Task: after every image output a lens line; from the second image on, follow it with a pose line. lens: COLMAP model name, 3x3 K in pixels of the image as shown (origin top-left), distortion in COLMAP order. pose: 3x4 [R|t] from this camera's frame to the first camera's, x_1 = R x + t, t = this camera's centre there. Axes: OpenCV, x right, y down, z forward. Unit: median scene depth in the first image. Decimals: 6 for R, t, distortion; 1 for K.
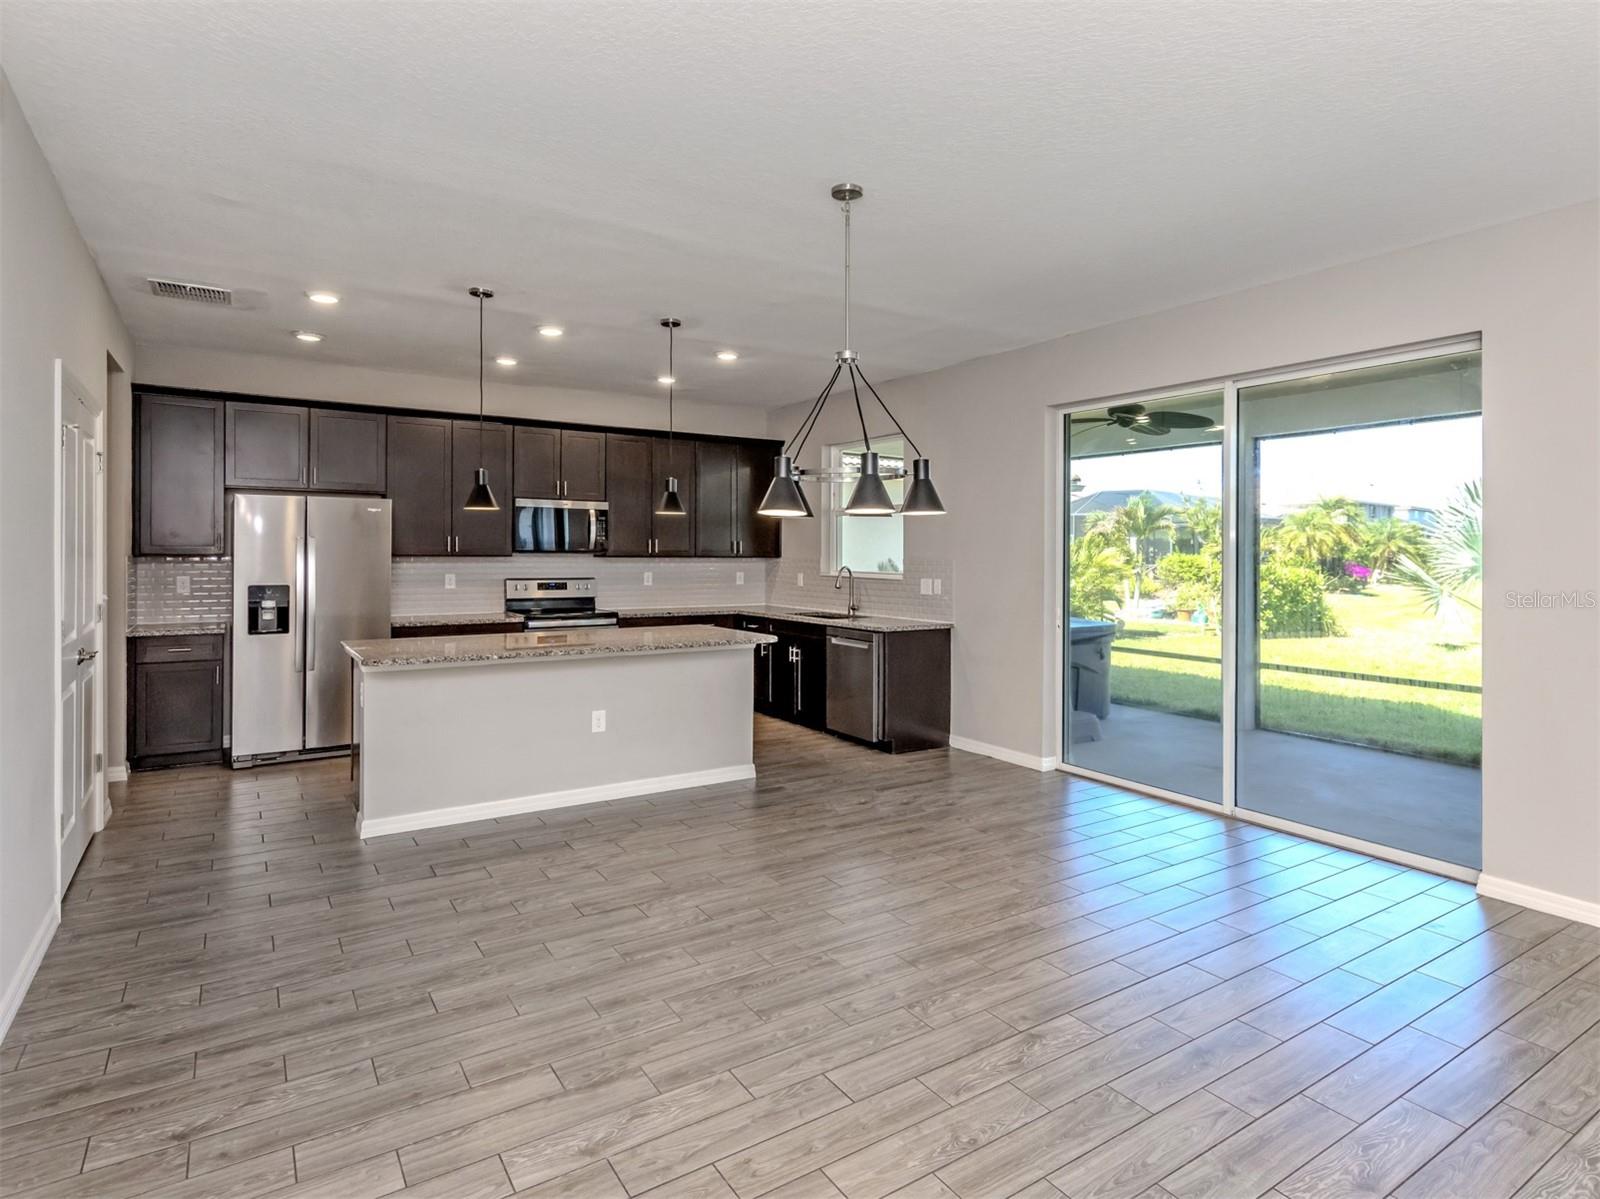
lens RADIAL K [[878.6, 0, 831.1], [0, 878.6, 556.7], [0, 0, 1]] dist [0.004361, 0.001731]
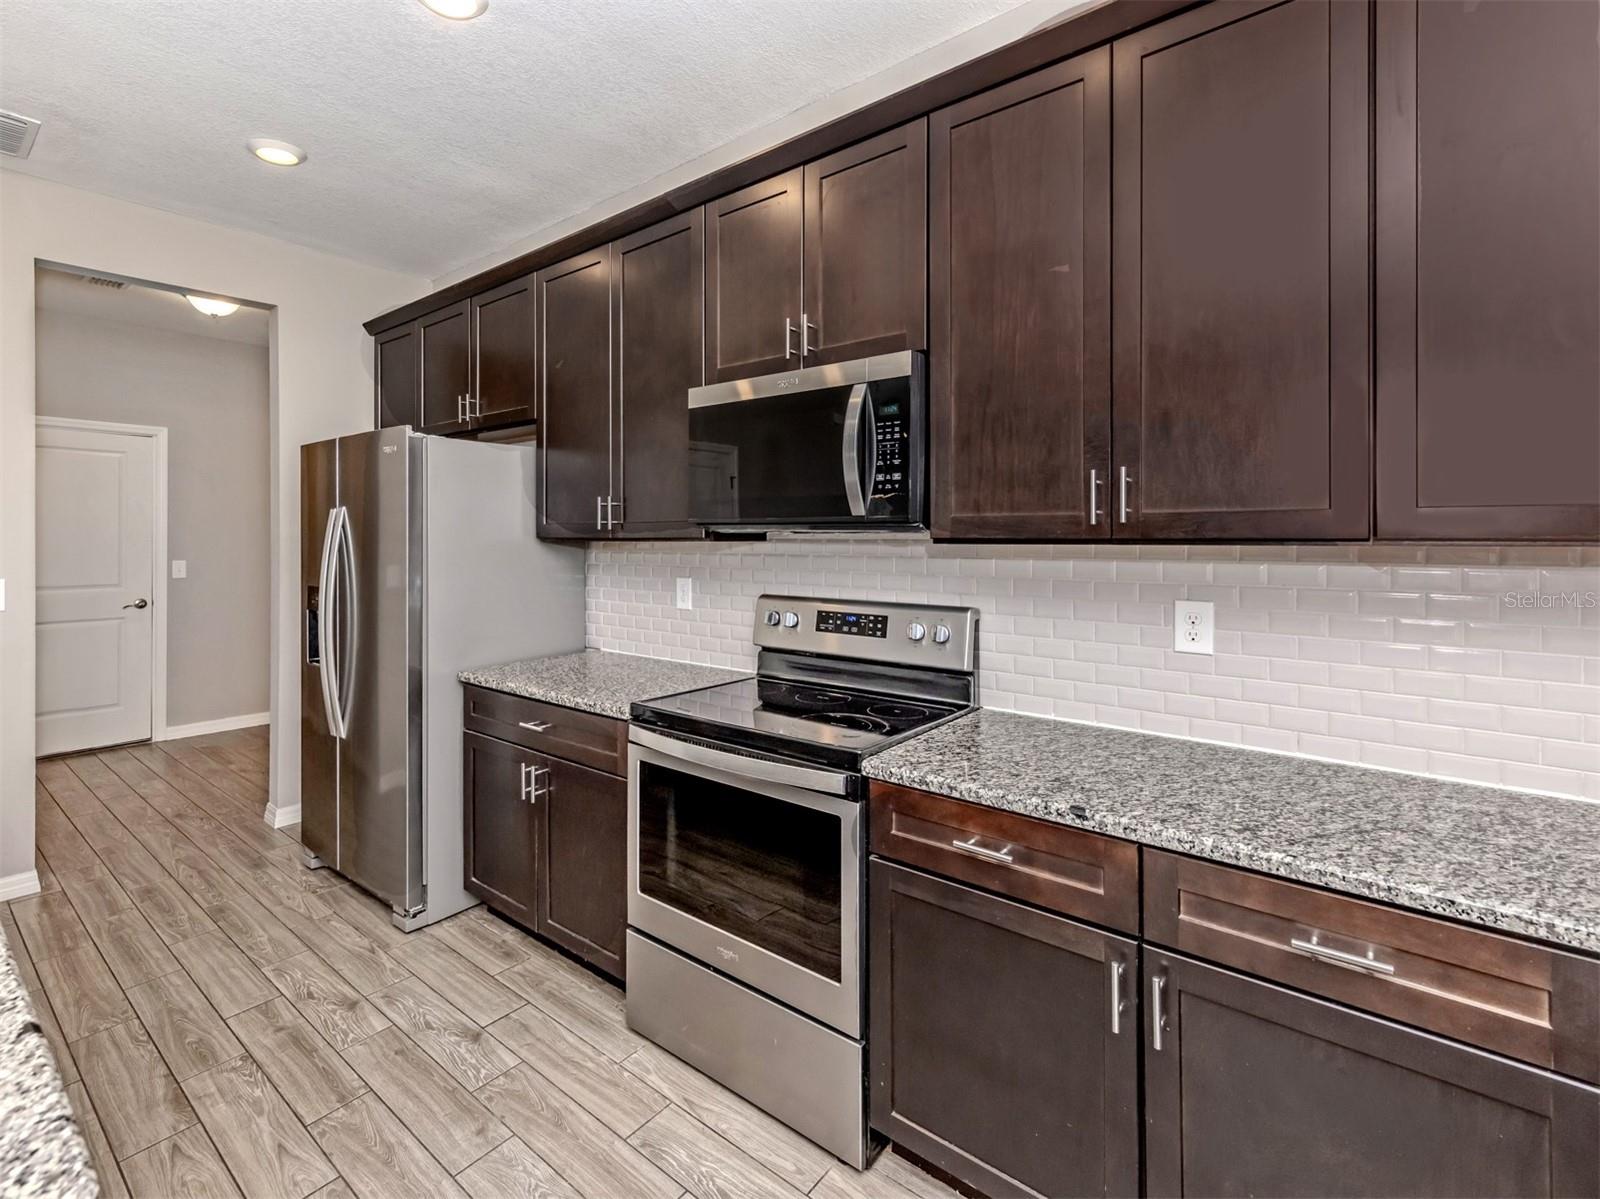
lens RADIAL K [[752.0, 0, 814.3], [0, 752.0, 553.5], [0, 0, 1]] dist [-0.003206, -0.001046]
pose [[0.294418, -0.012712, -0.955592, -0.031451], [-0.015681, 0.999713, -0.018130, 0.012352], [0.955548, 0.020323, 0.294134, 1.067787]]
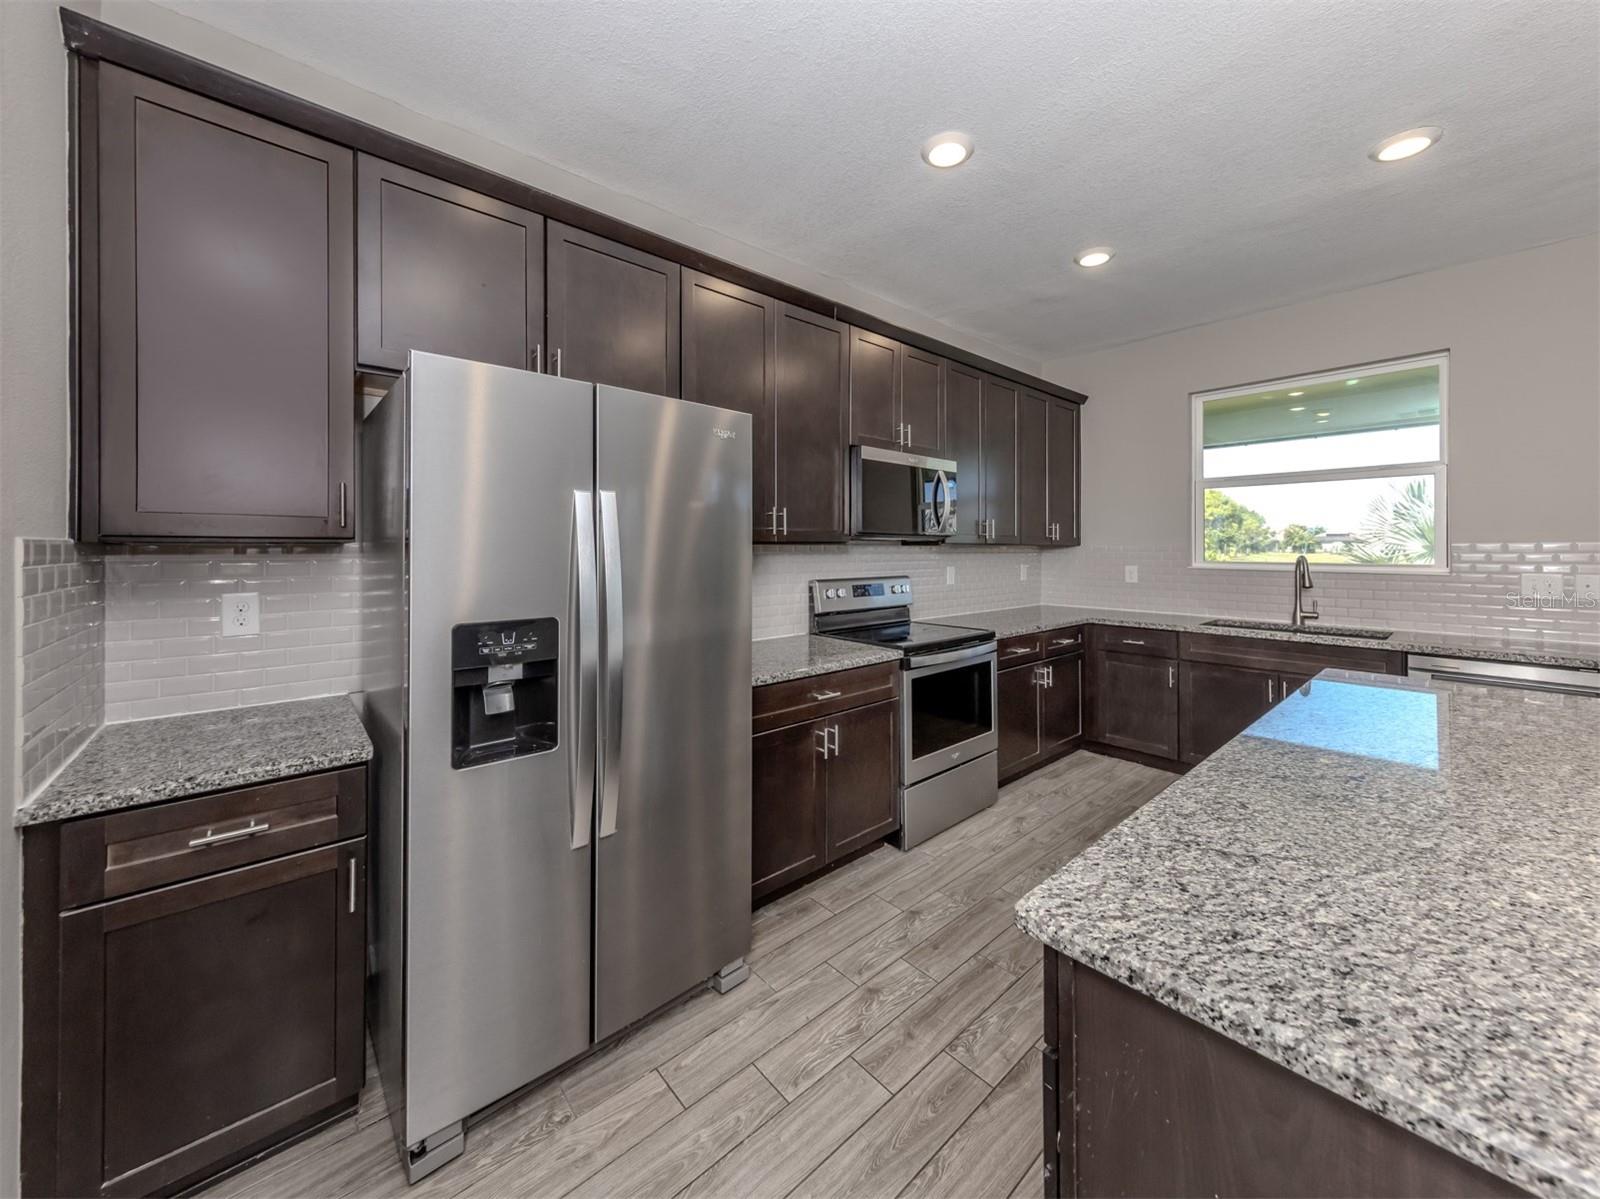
lens RADIAL K [[581.1, 0, 782.2], [0, 581.1, 549.3], [0, 0, 1]] dist [0.005428, -0.000408]
pose [[0.995576, -0.010859, 0.093332, -0.500364], [0.011344, 0.999925, -0.004670, 0.005105], [-0.093274, 0.005708, 0.995624, 0.688414]]
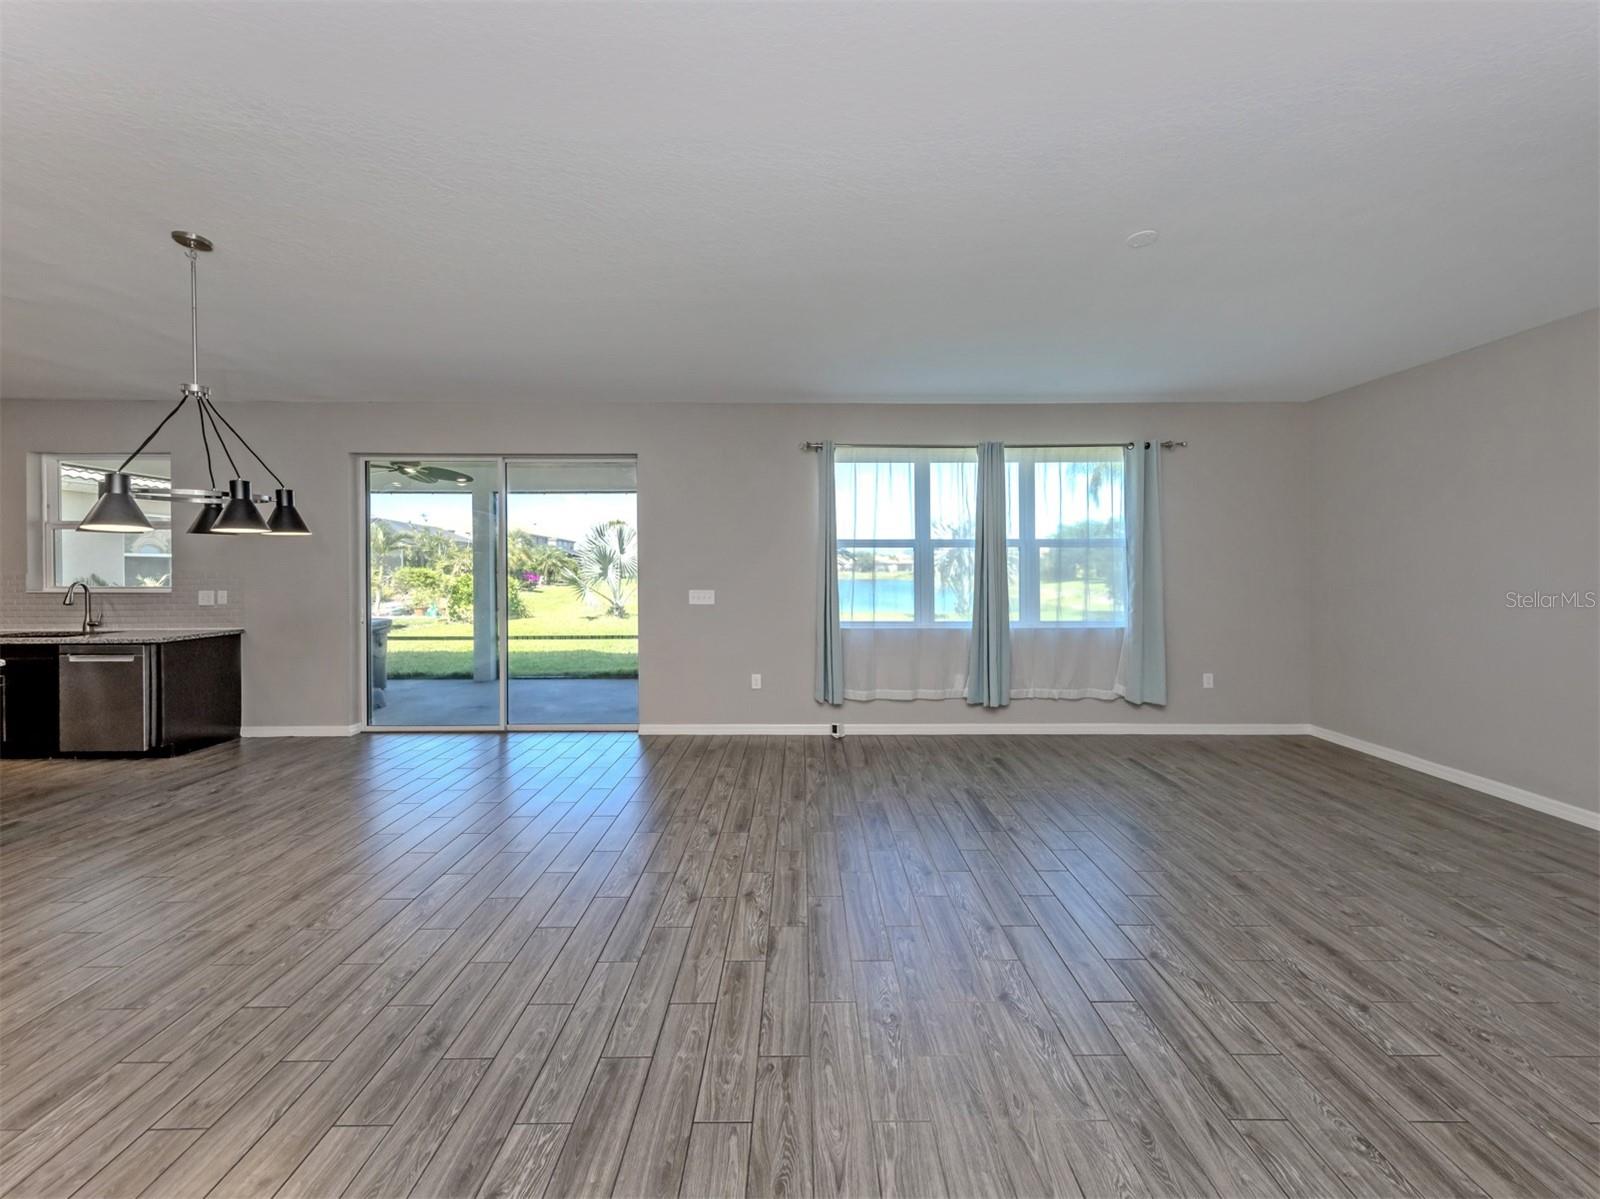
lens RADIAL K [[581.1, 0, 801.5], [0, 581.1, 568.3], [0, 0, 1]] dist [0.005428, -0.000408]
pose [[0.553662, -0.009024, 0.832693, -0.092332], [0.009947, 0.999942, 0.004222, 0.001174], [-0.832682, 0.005946, 0.553719, -0.023400]]
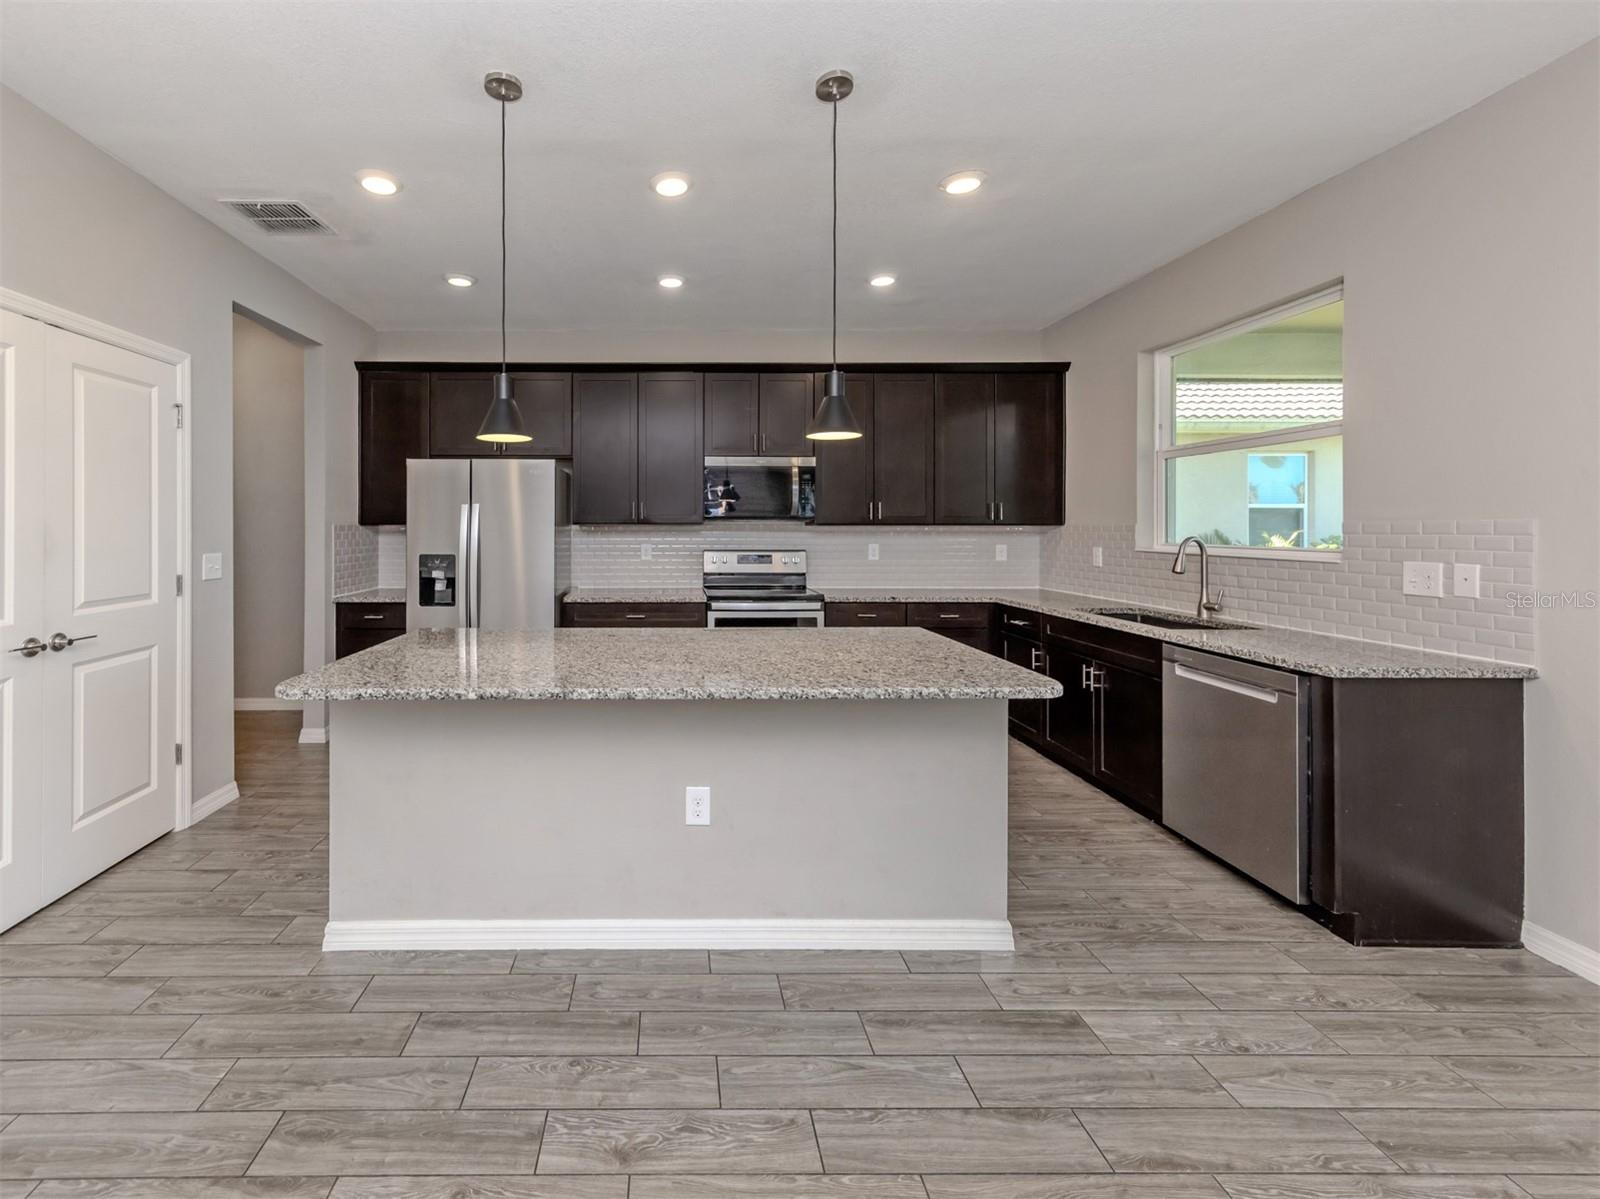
lens RADIAL K [[657.4, 0, 672.1], [0, 657.4, 527.7], [0, 0, 1]] dist [0.002037, 0.000370]
pose [[0.830835, -0.005693, -0.556490, -0.032634], [0.002020, 0.999972, -0.007215, 0.008518], [0.556515, 0.004870, 0.830823, 0.505303]]
